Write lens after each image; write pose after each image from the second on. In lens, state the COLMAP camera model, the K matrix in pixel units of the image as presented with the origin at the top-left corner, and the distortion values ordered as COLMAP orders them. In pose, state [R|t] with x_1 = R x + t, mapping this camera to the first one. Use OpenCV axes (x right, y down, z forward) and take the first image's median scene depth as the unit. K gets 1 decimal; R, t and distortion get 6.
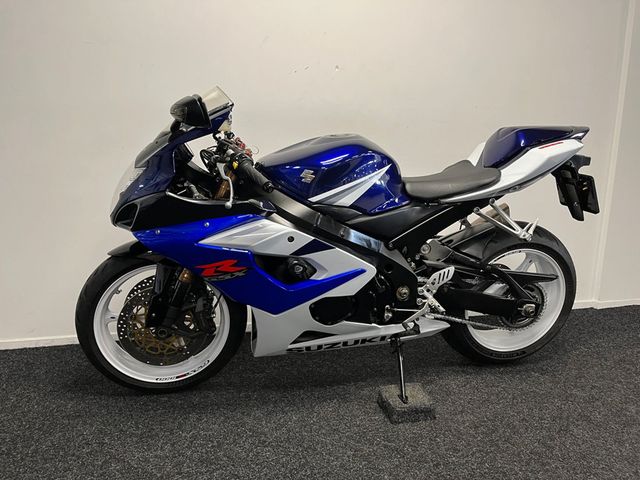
lens RADIAL K [[478.0, 0, 321.3], [0, 478.0, 237.8], [0, 0, 1]] dist [0.078544, -0.104786]
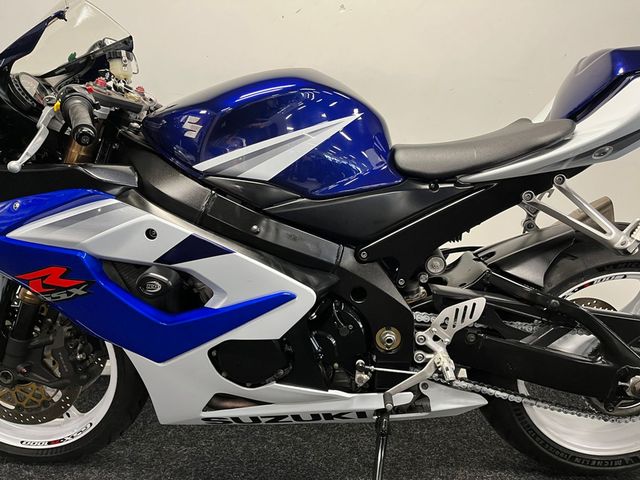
lens RADIAL K [[478.0, 0, 321.3], [0, 478.0, 237.8], [0, 0, 1]] dist [0.078544, -0.104786]
pose [[0.969452, 0.017142, -0.244682, 0.229793], [-0.031469, 0.998003, -0.054764, 0.027503], [0.243255, 0.060791, 0.968056, 0.415428]]
